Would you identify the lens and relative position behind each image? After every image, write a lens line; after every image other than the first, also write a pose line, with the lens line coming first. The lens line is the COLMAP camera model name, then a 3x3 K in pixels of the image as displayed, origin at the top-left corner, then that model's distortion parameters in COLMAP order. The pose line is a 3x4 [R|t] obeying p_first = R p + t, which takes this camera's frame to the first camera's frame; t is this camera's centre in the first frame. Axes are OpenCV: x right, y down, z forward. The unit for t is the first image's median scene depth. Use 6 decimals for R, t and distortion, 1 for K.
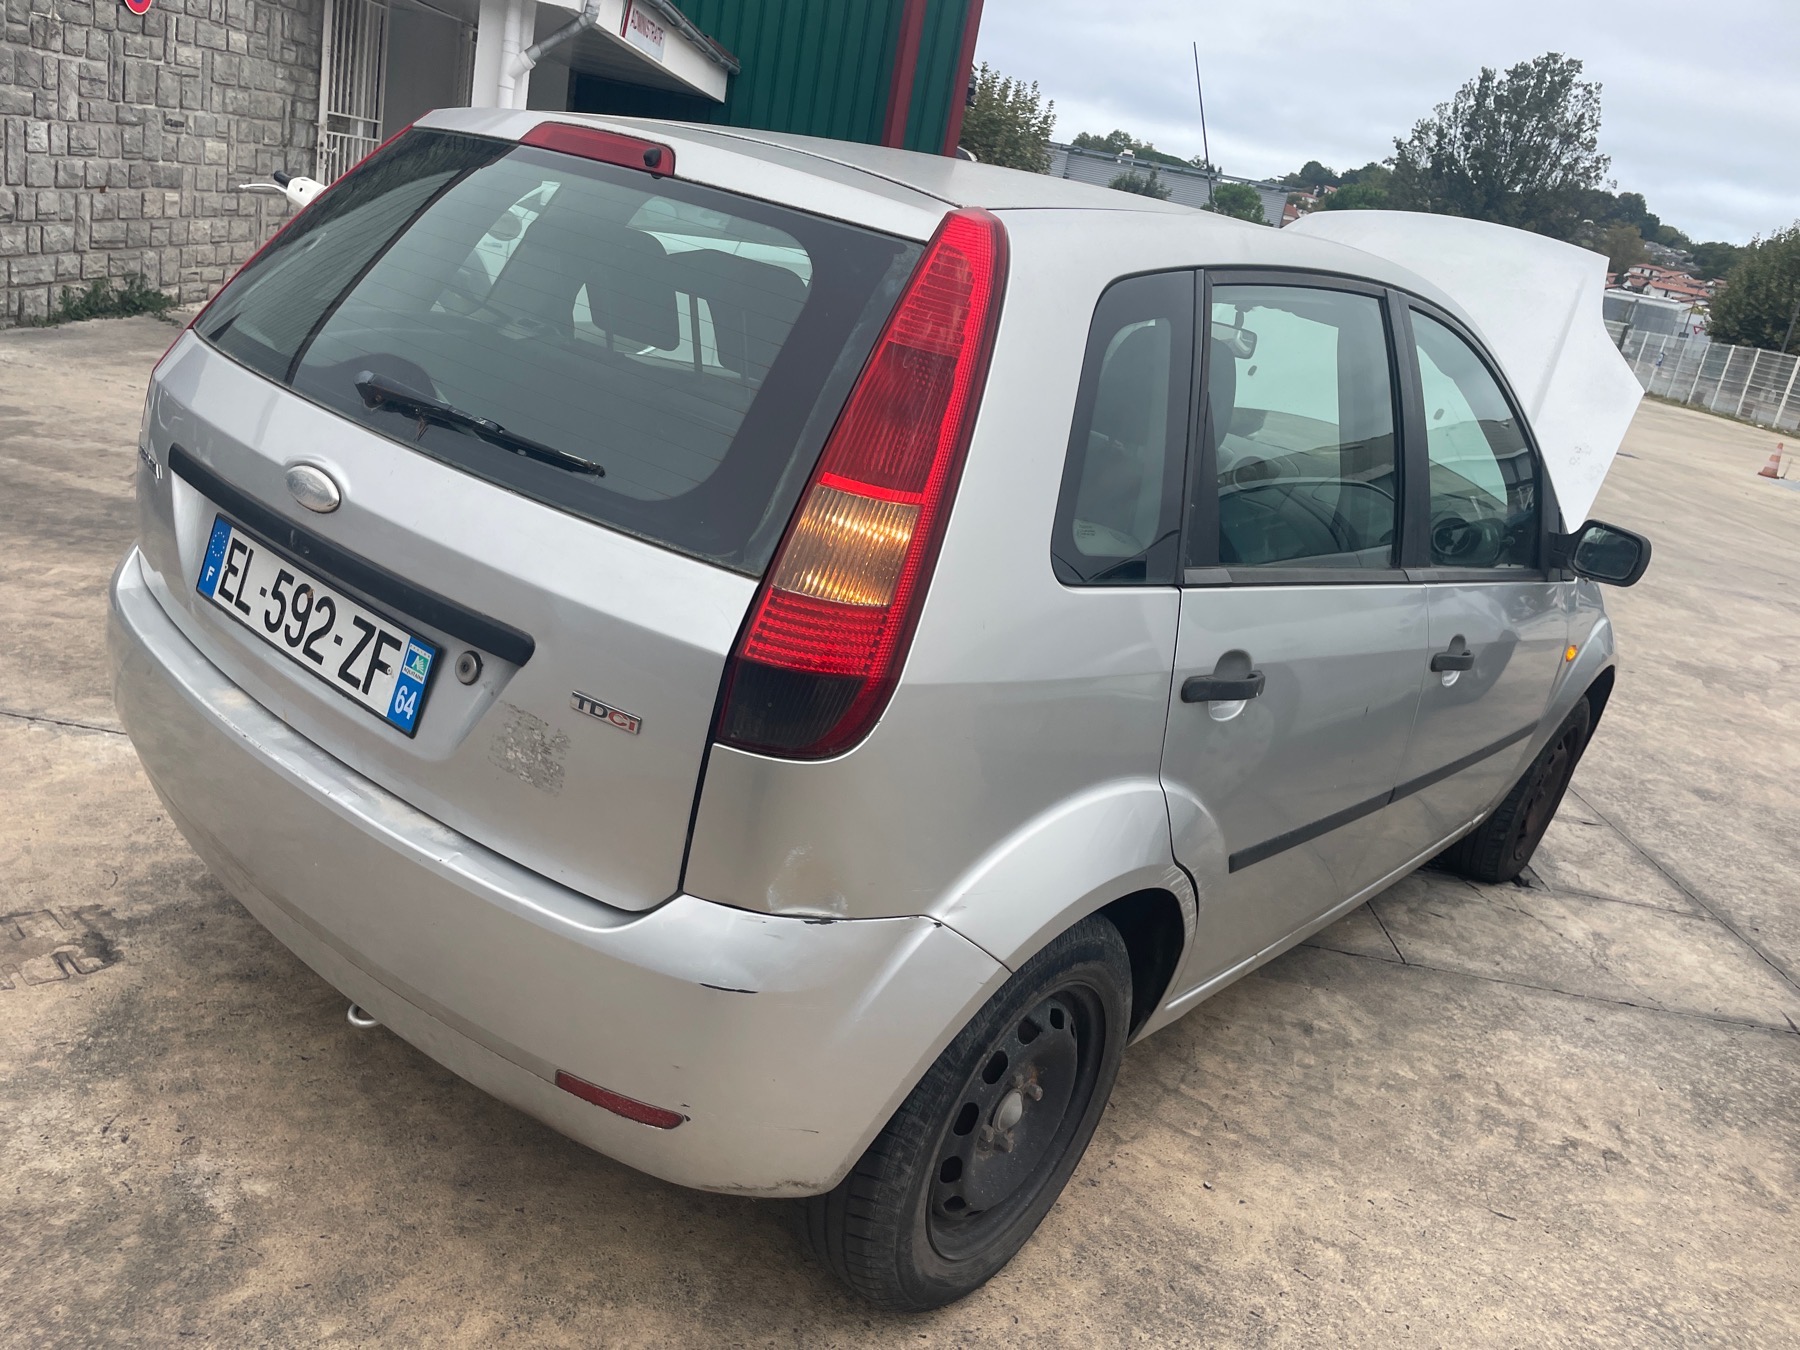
lens RADIAL K [[1319.3, 0, 876.0], [0, 1319.3, 699.8], [0, 0, 1]] dist [0.074453, -0.097622]
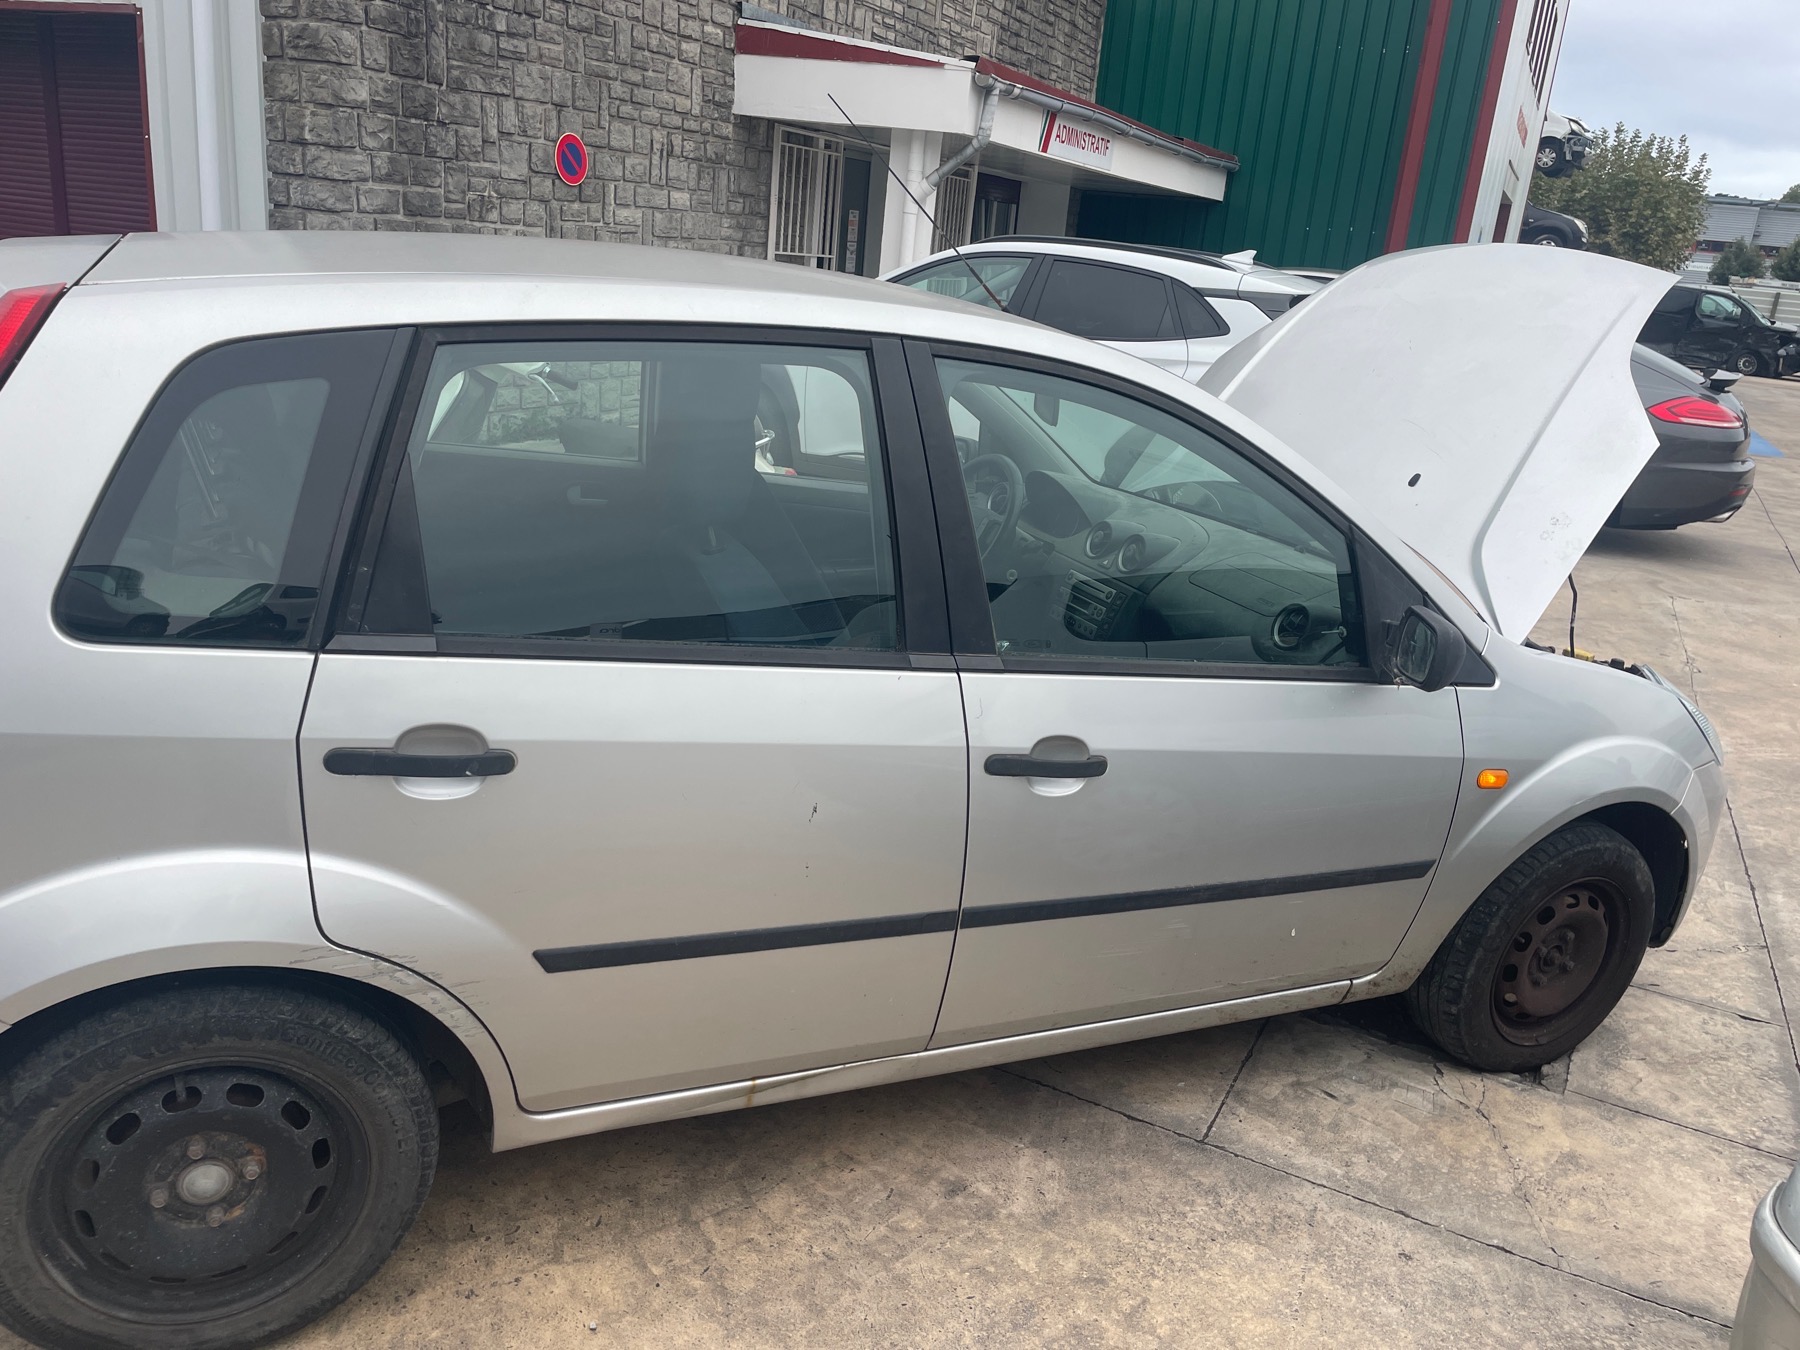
lens RADIAL K [[1319.3, 0, 876.0], [0, 1319.3, 699.8], [0, 0, 1]] dist [0.074453, -0.097622]
pose [[0.914745, 0.037912, -0.402249, 0.193894], [-0.066902, 0.996057, -0.058261, -0.004316], [0.398454, 0.080205, 0.913675, 0.055067]]
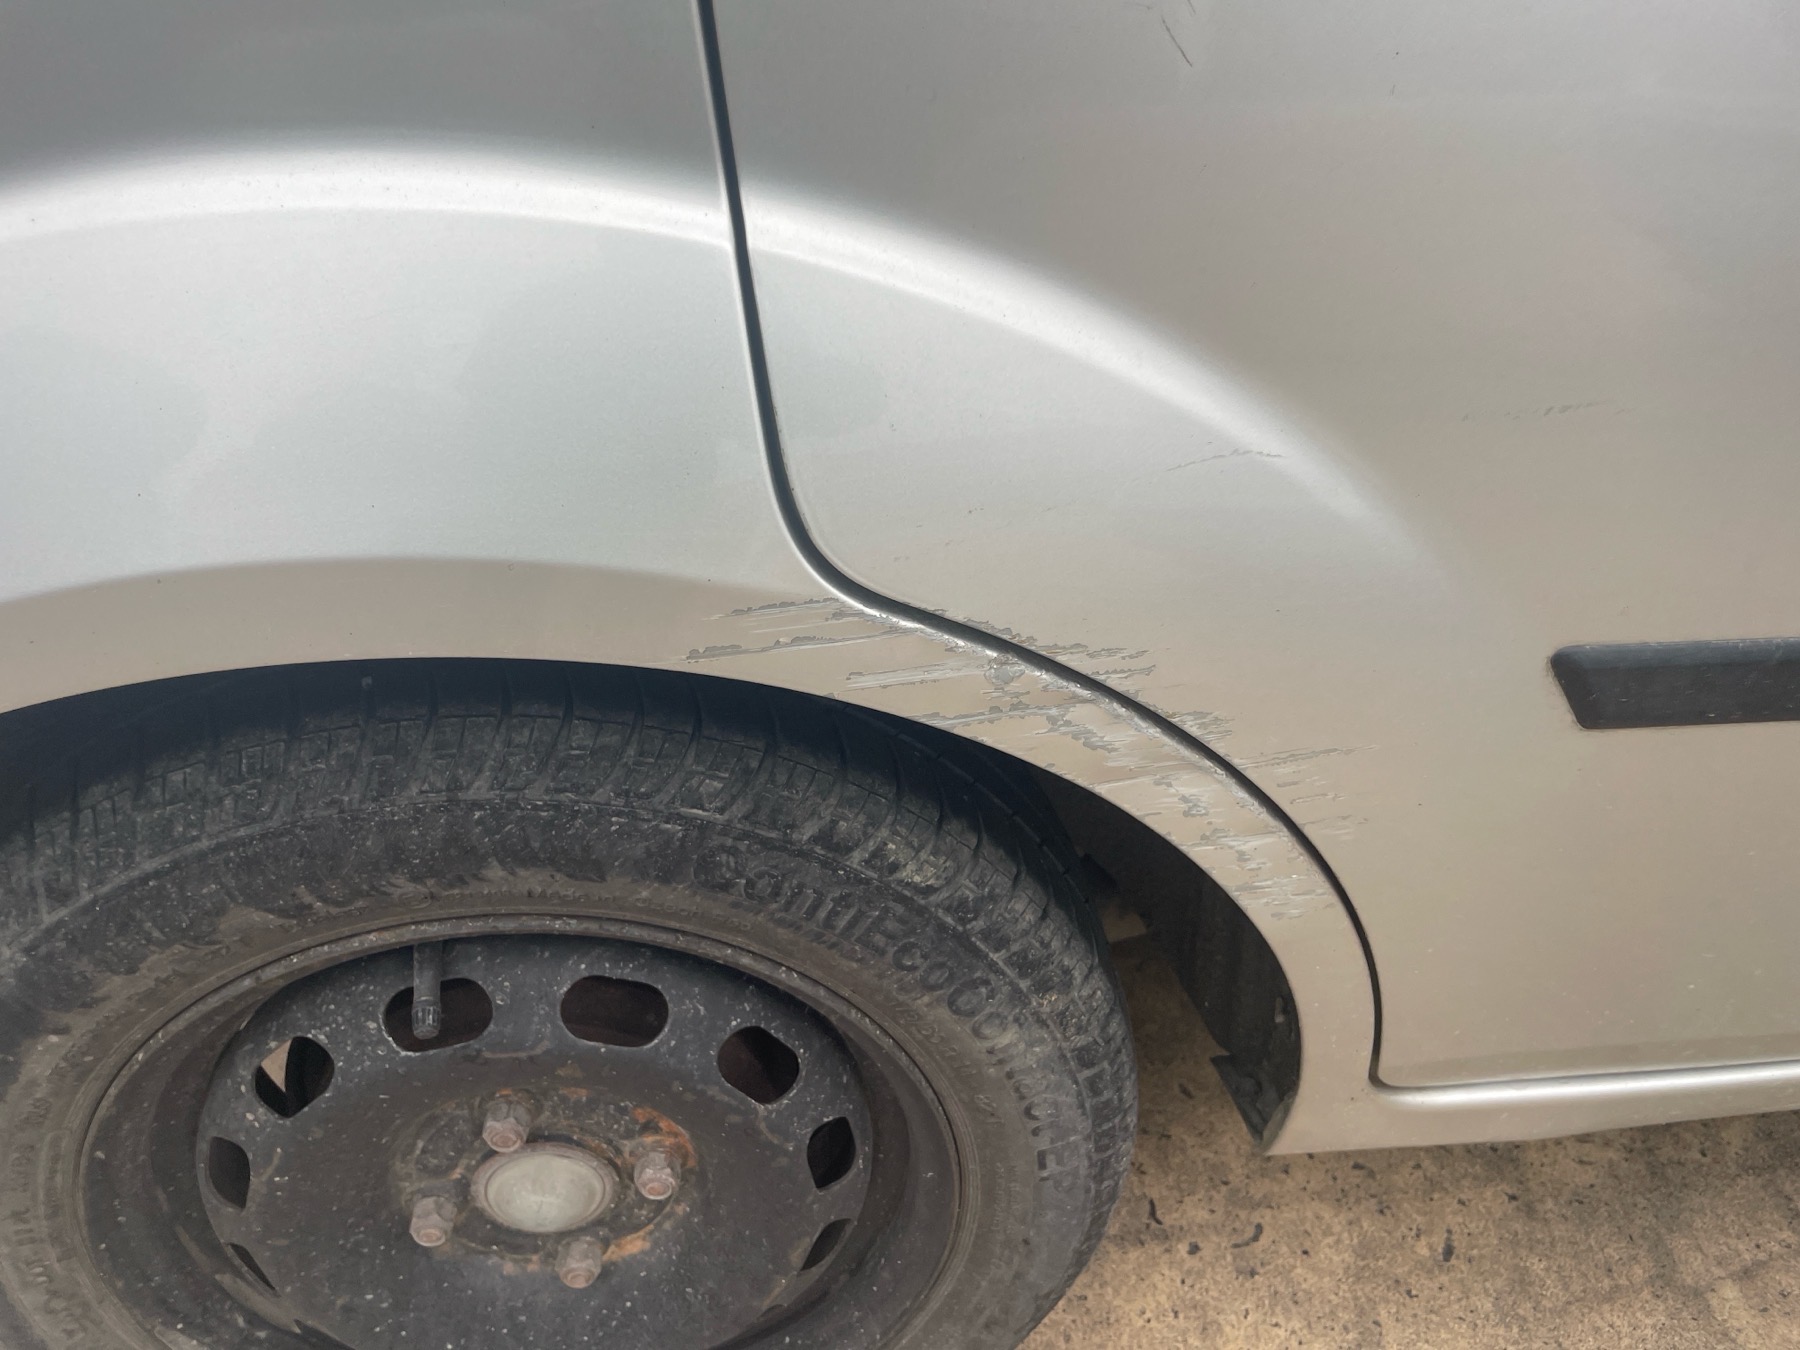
lens RADIAL K [[1379.0, 0, 881.7], [0, 1379.0, 654.0], [0, 0, 1]] dist [0.081385, -0.102326]
pose [[0.710616, 0.200338, -0.674455, 0.081053], [-0.071755, 0.974242, 0.213784, 0.016443], [0.699912, -0.103523, 0.706687, 0.167999]]
